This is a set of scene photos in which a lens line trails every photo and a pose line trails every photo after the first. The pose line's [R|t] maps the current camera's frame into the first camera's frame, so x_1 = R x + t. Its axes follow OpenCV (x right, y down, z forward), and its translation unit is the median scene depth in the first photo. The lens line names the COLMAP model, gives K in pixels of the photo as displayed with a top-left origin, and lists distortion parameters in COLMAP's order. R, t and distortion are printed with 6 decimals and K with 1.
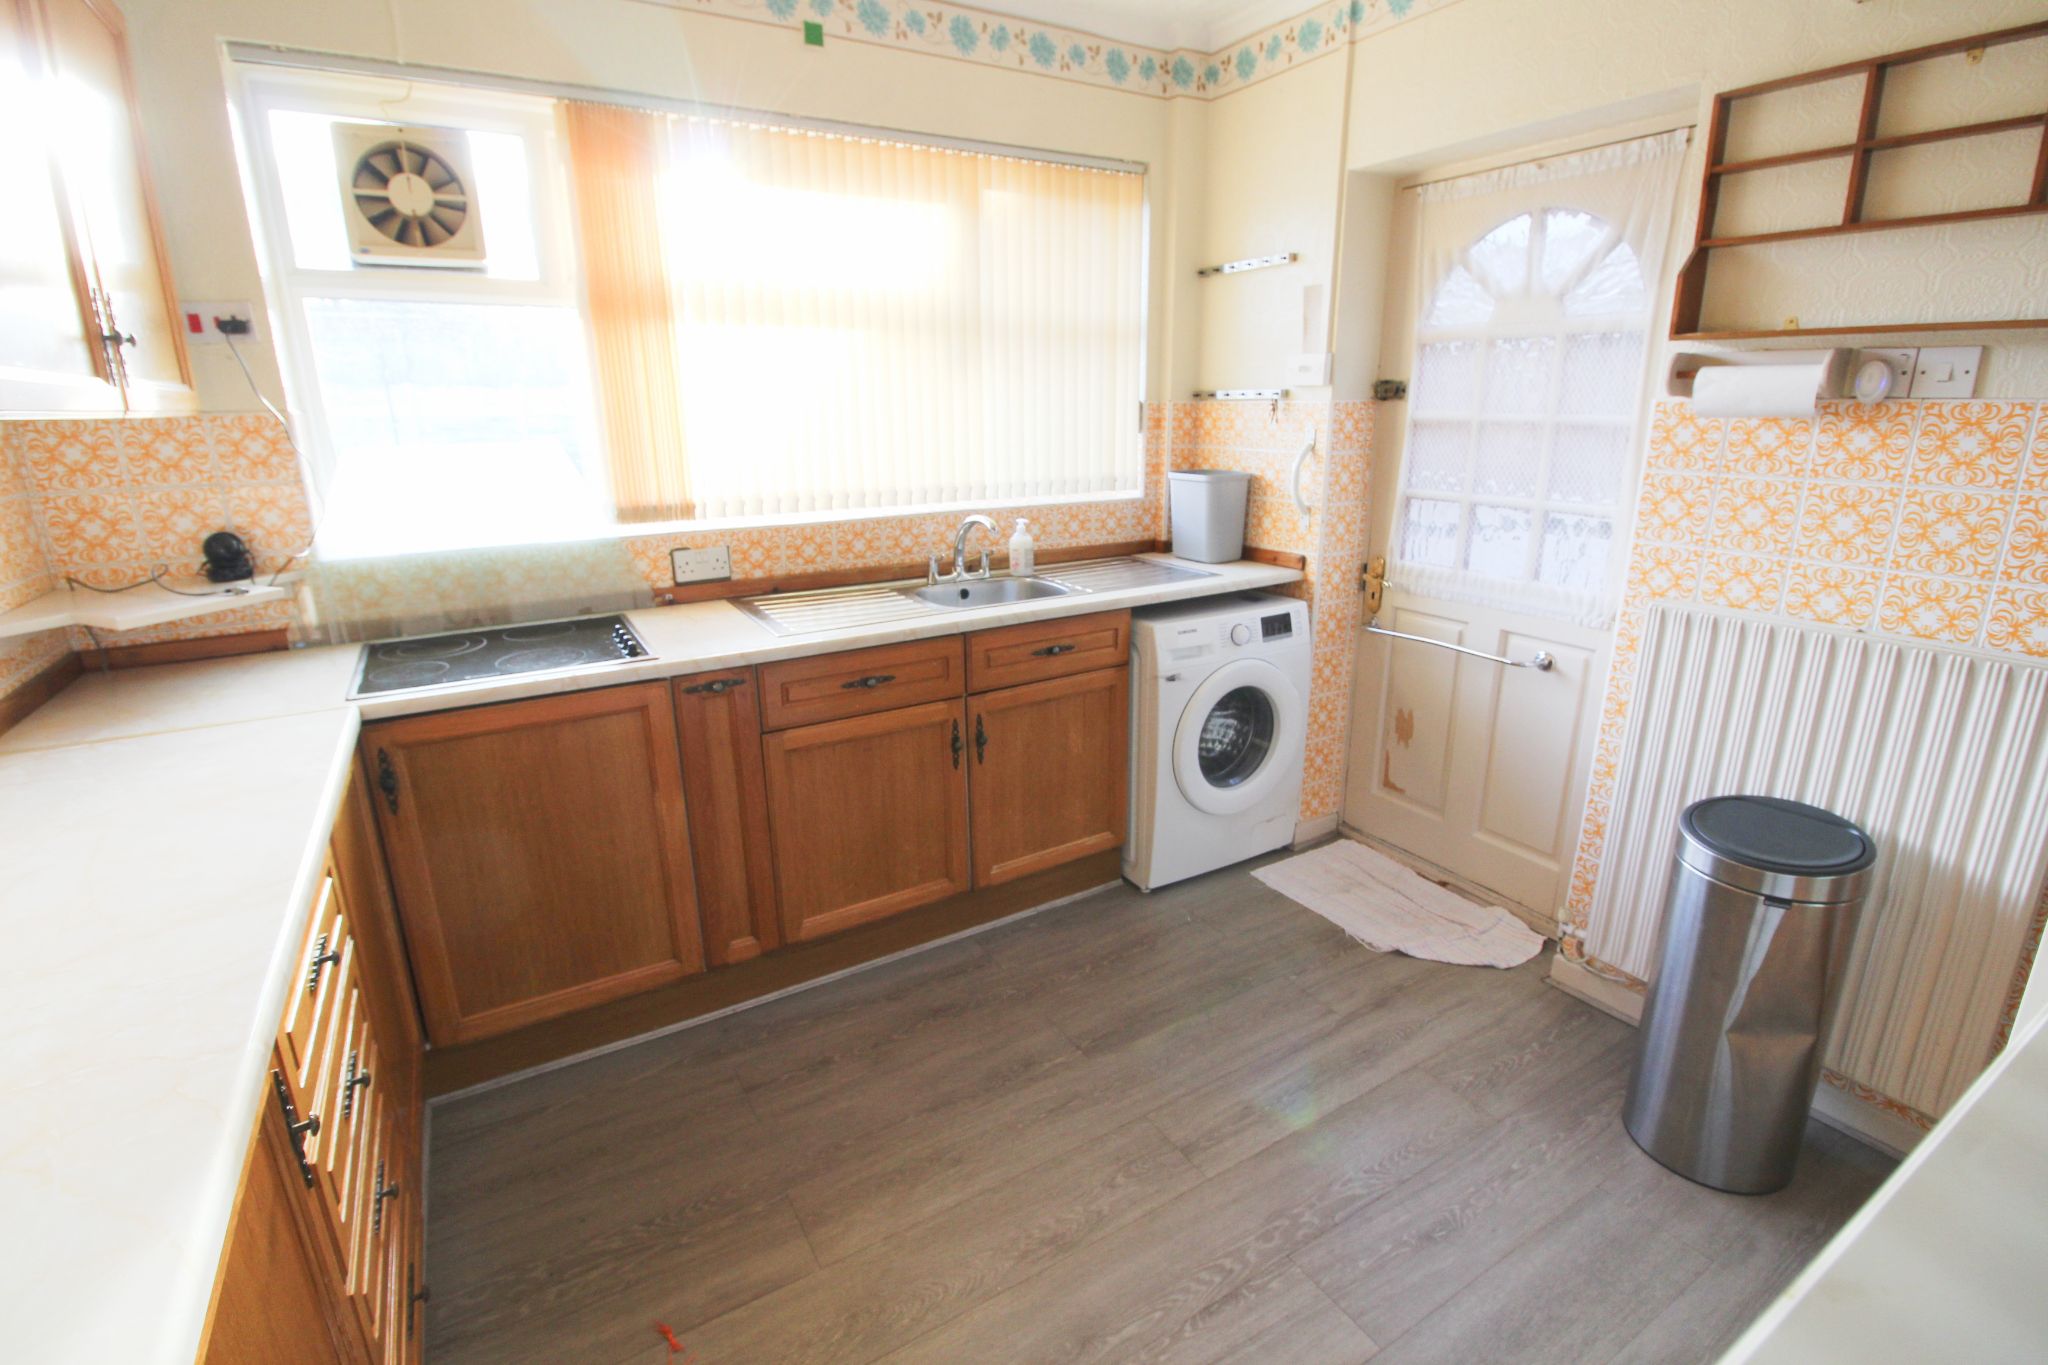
lens RADIAL K [[945.2, 0, 1025.8], [0, 945.2, 672.2], [0, 0, 1]] dist [-0.001096, -0.008841]
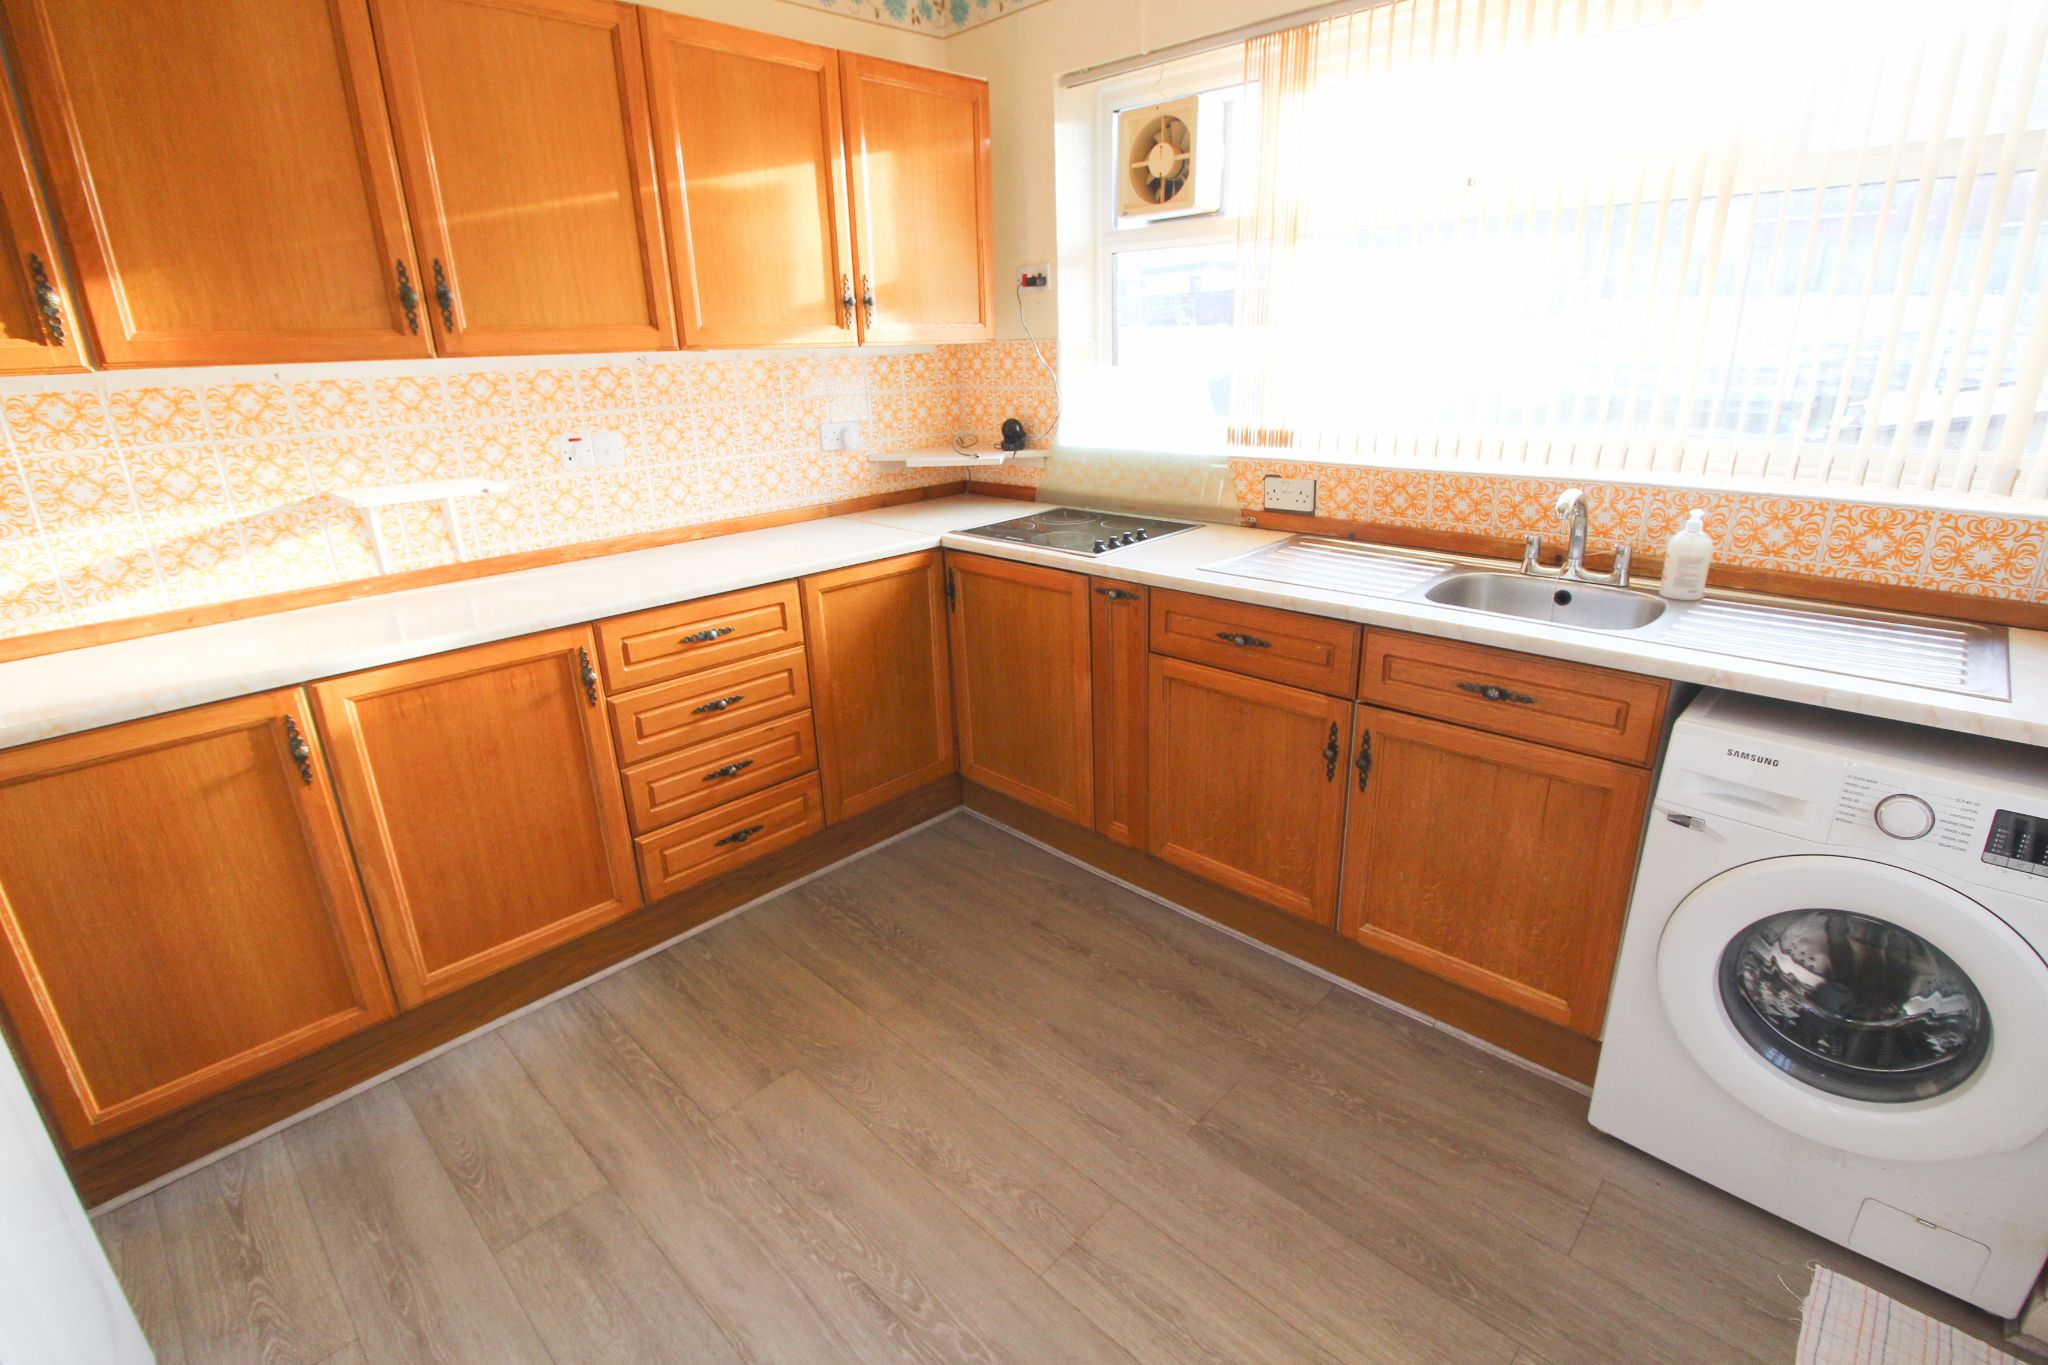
lens RADIAL K [[945.2, 0, 1024.4], [0, 945.2, 679.2], [0, 0, 1]] dist [-0.001096, -0.008841]
pose [[0.254985, 0.327290, -0.909870, 0.582973], [-0.242539, 0.932541, 0.267475, -0.137448], [0.936033, 0.152477, 0.317165, 0.473596]]
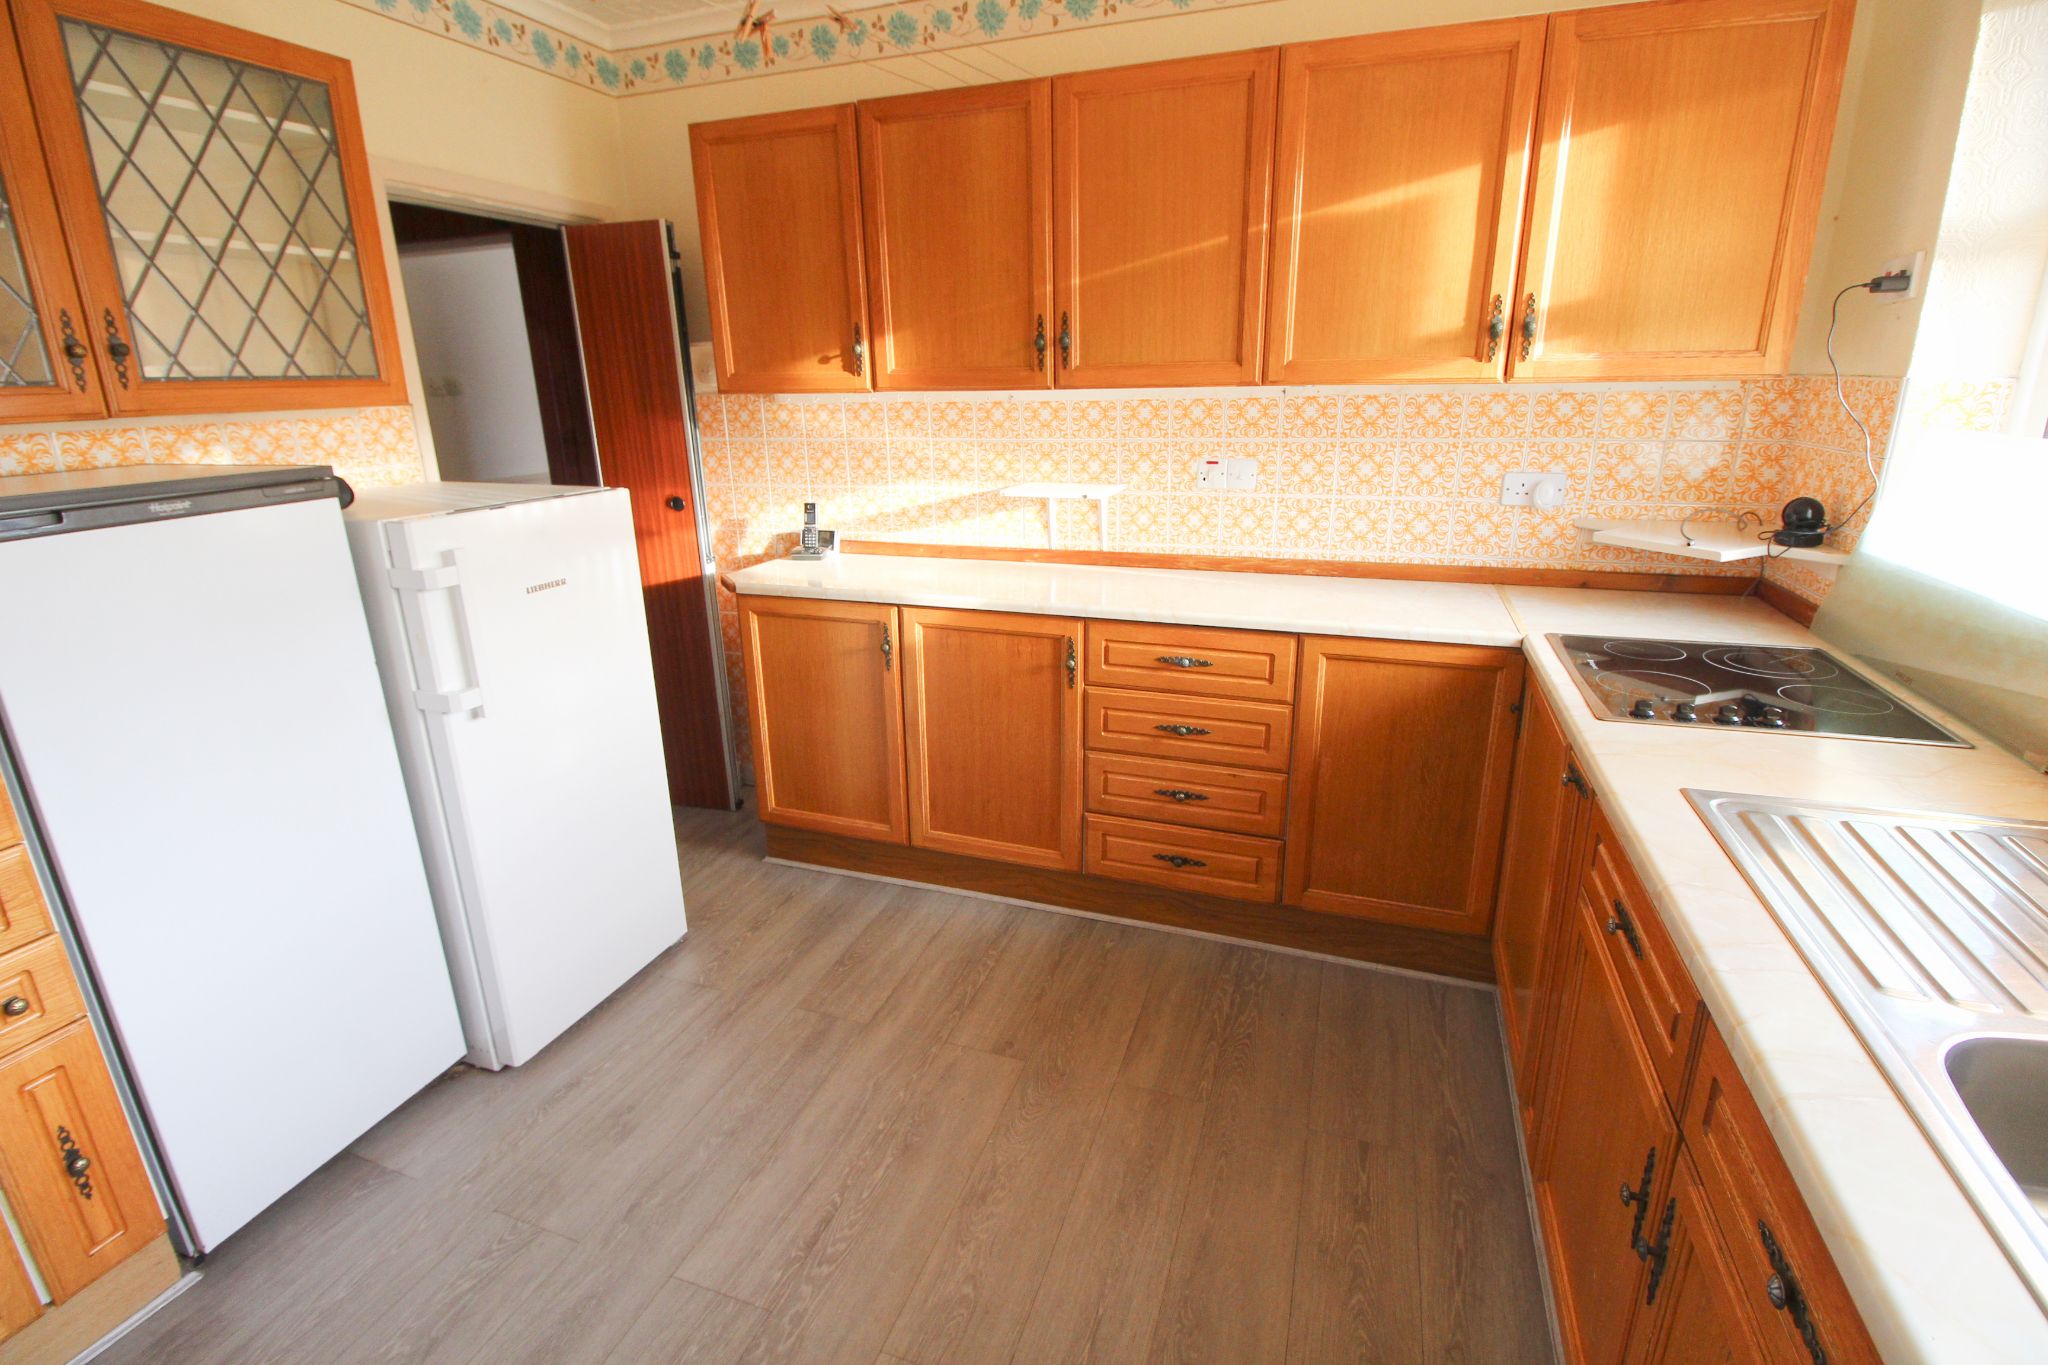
lens RADIAL K [[945.2, 0, 1012.4], [0, 945.2, 675.8], [0, 0, 1]] dist [-0.001096, -0.008841]
pose [[-0.778425, 0.213186, -0.590429, 0.345419], [-0.146179, 0.853148, 0.500769, -0.293748], [0.610480, 0.476119, -0.632949, 0.973819]]
